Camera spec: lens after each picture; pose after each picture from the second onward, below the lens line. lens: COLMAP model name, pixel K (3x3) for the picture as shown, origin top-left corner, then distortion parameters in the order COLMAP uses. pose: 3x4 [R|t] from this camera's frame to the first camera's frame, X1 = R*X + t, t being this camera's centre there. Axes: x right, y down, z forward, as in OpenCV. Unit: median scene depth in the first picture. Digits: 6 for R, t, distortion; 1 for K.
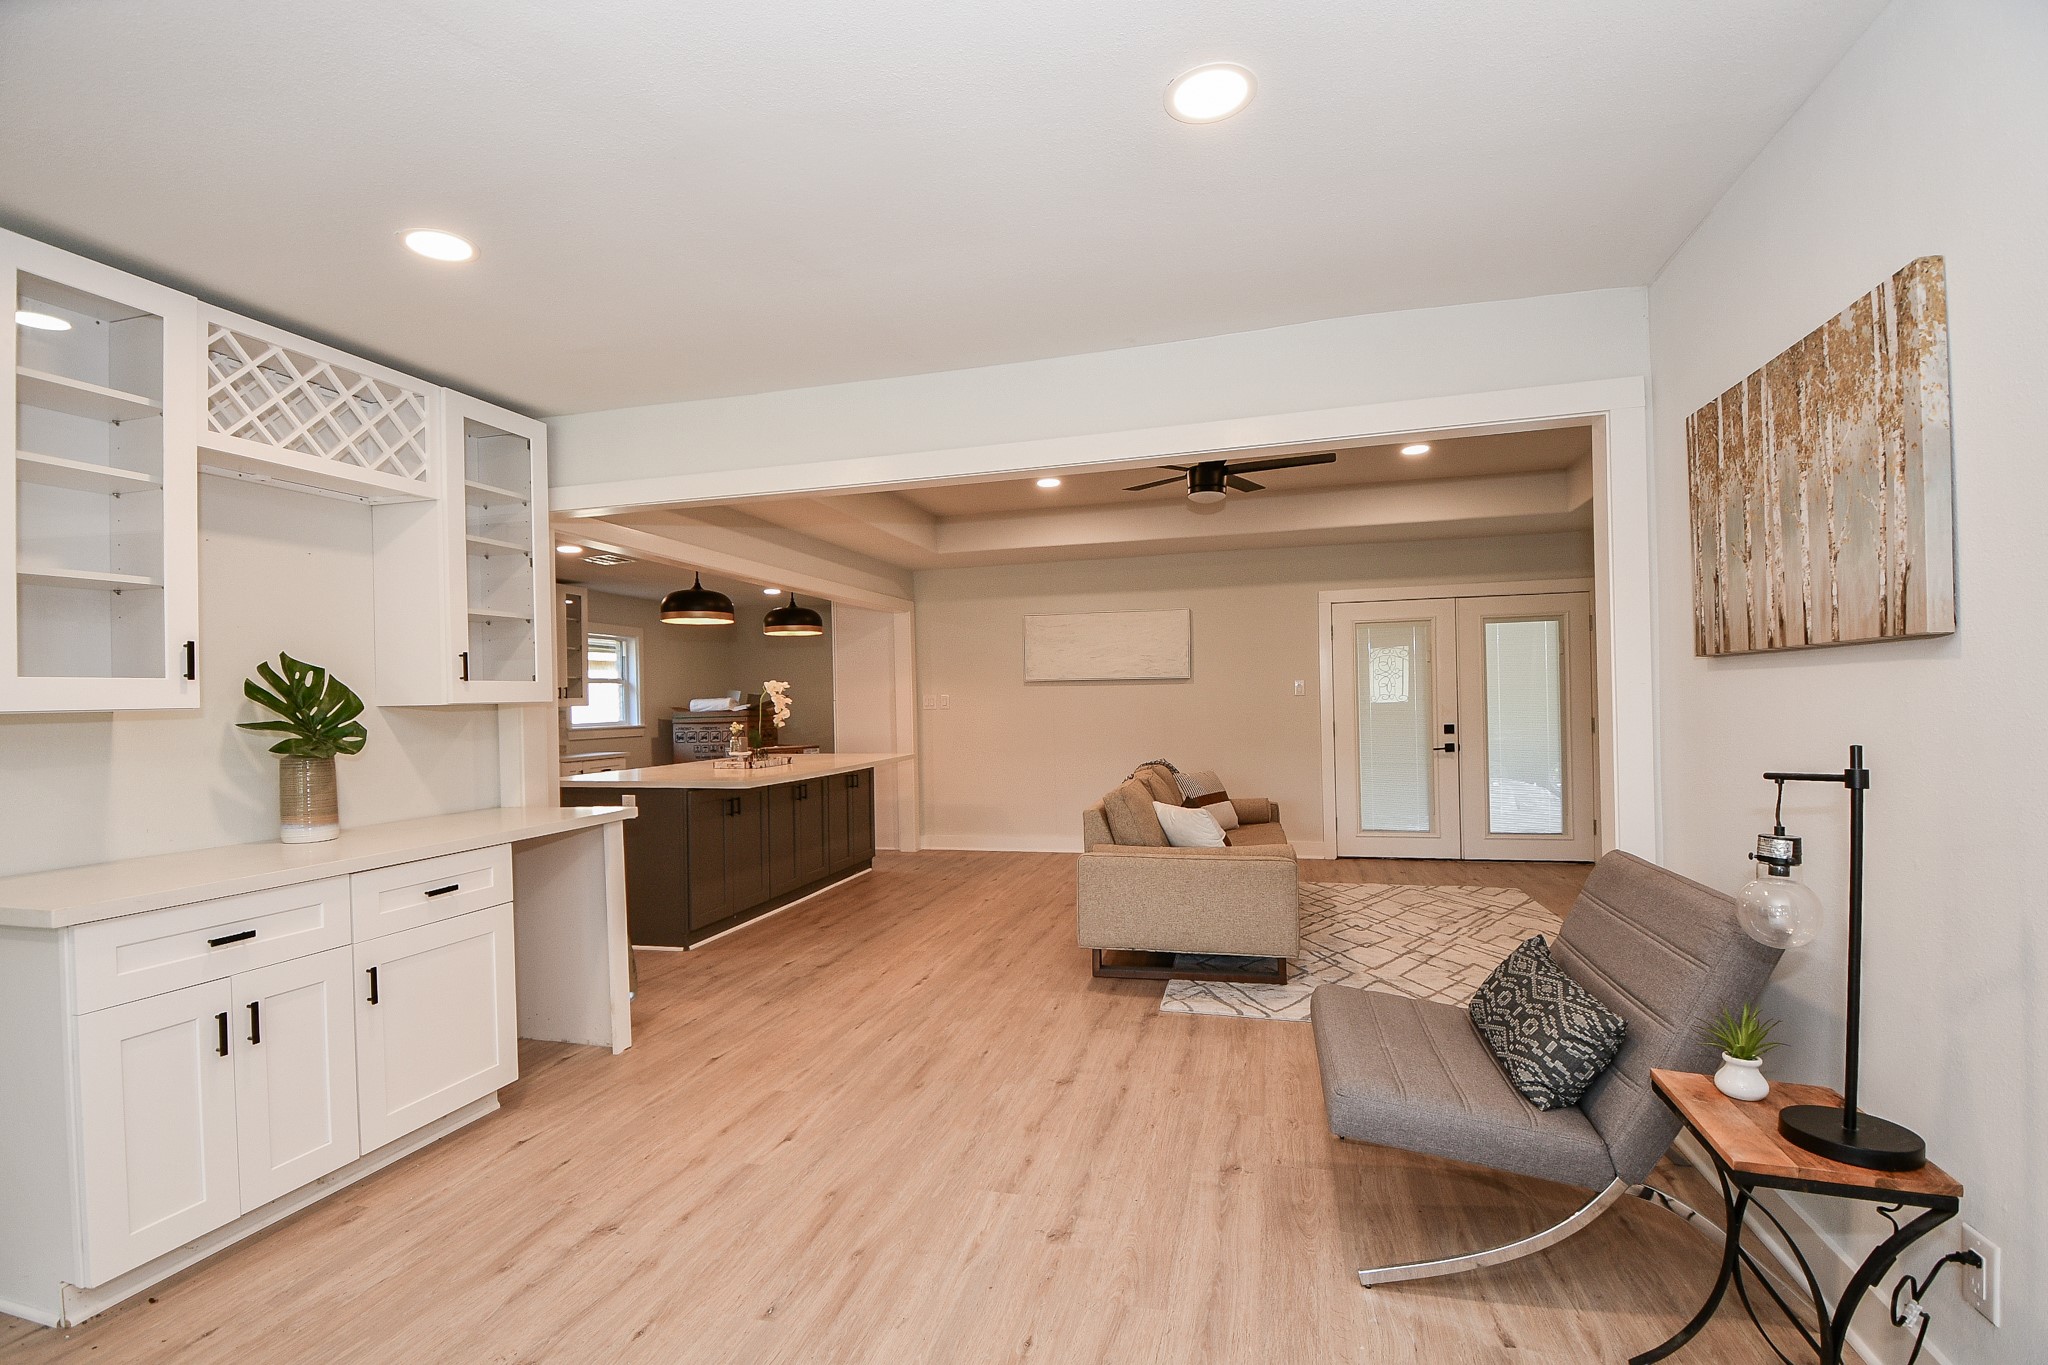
lens RADIAL K [[896.1, 0, 1024.8], [0, 896.1, 693.1], [0, 0, 1]] dist [-0.019337, -0.003203]
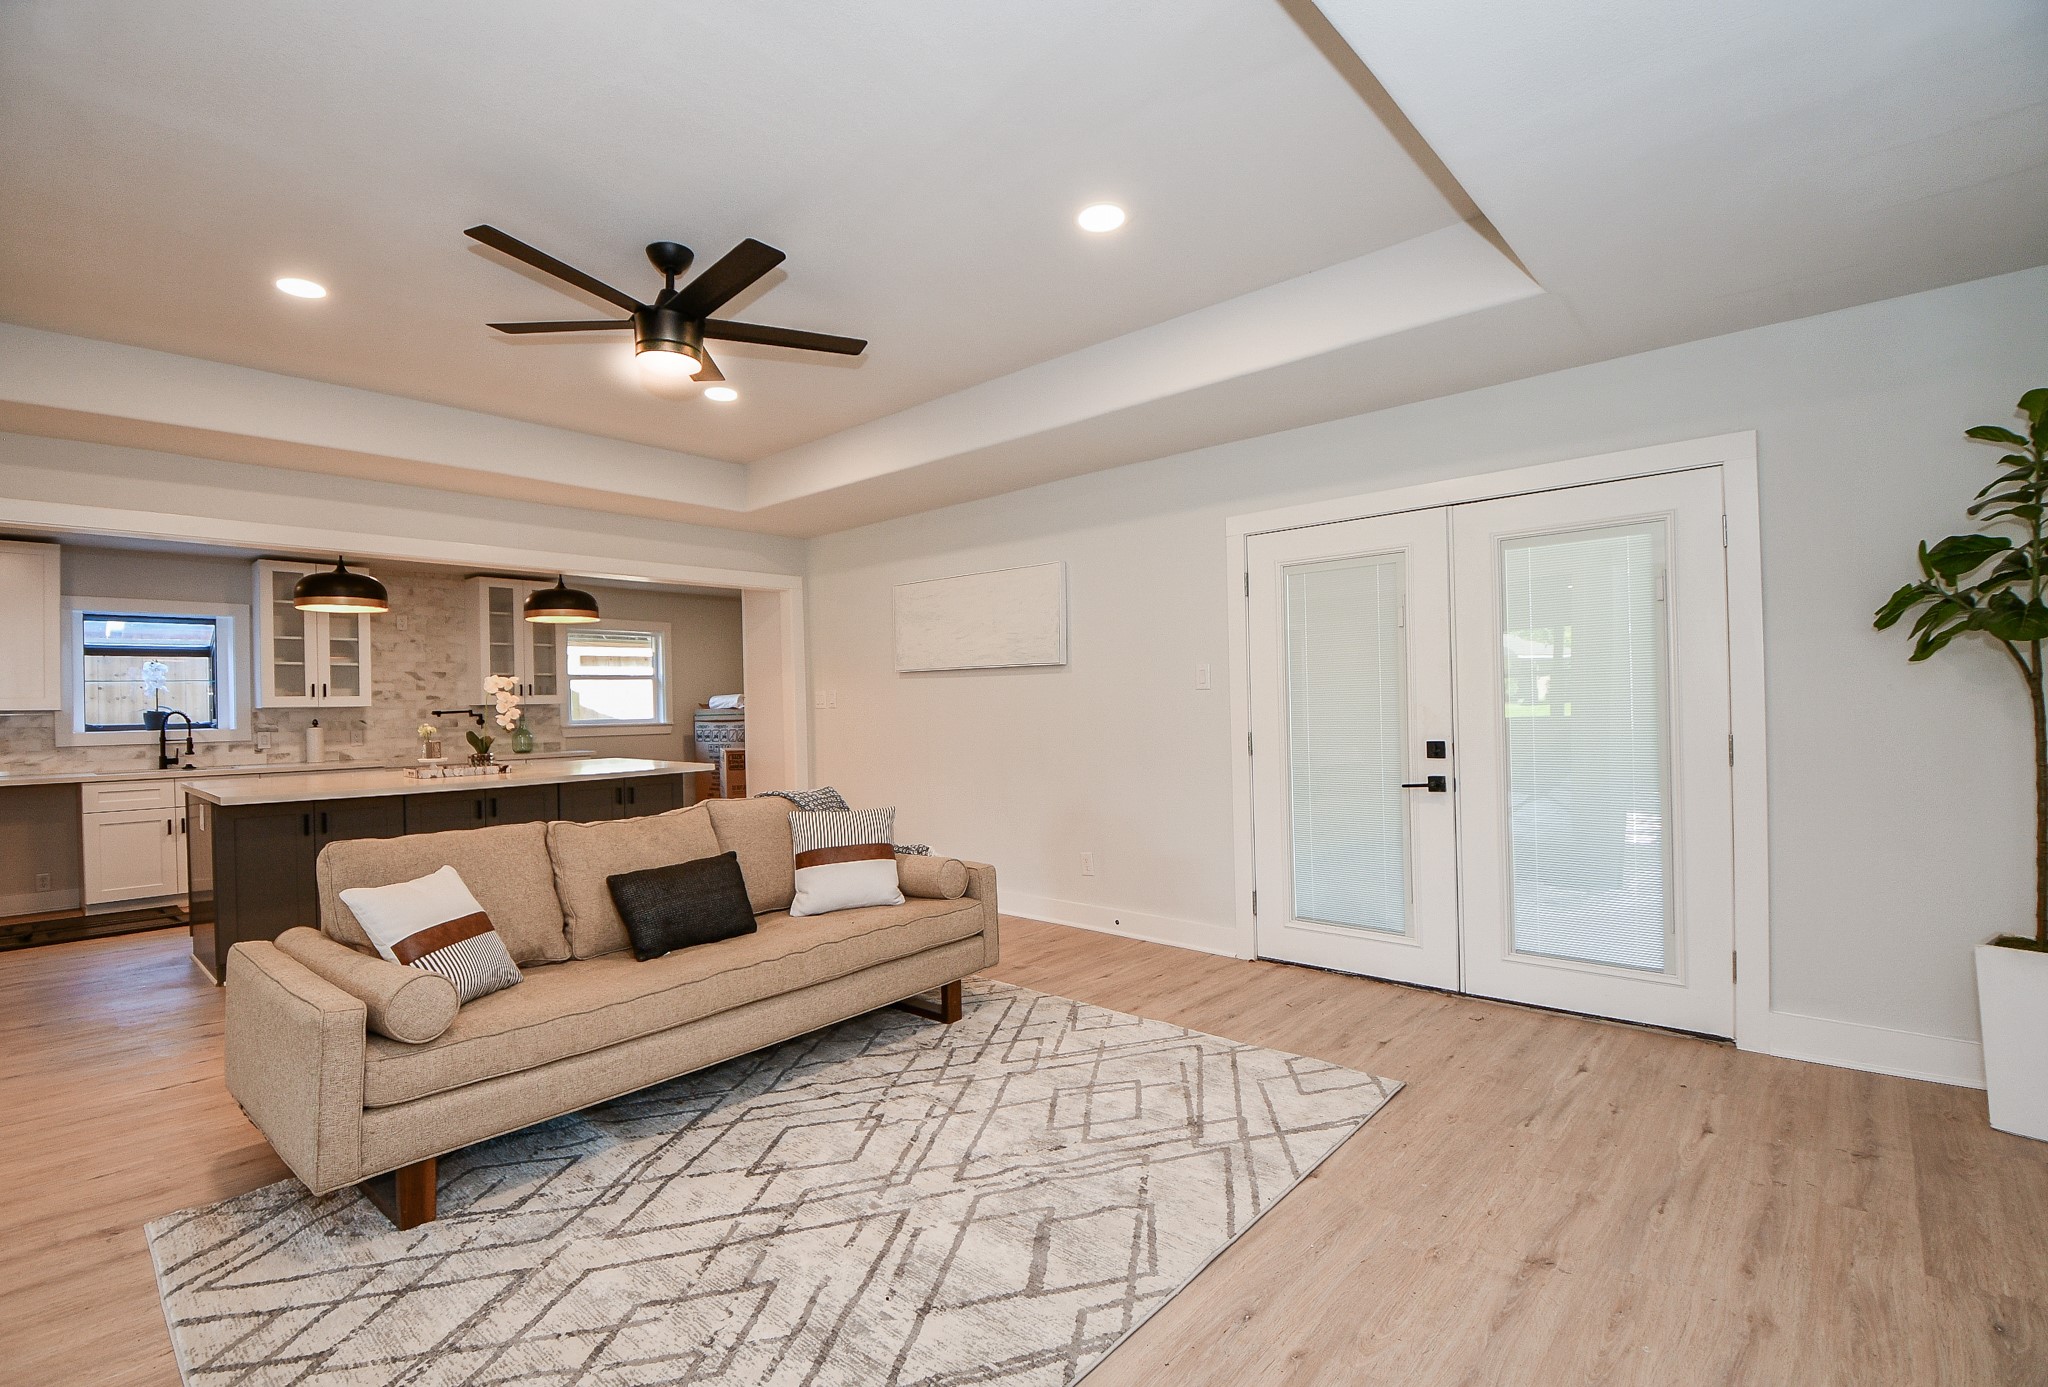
lens RADIAL K [[919.0, 0, 1024.4], [0, 919.0, 693.3], [0, 0, 1]] dist [-0.002138, -0.000211]
pose [[0.894673, -0.002790, -0.446714, 0.501890], [0.006022, 0.999965, 0.005814, 0.001357], [0.446682, -0.007891, 0.894658, 0.389235]]
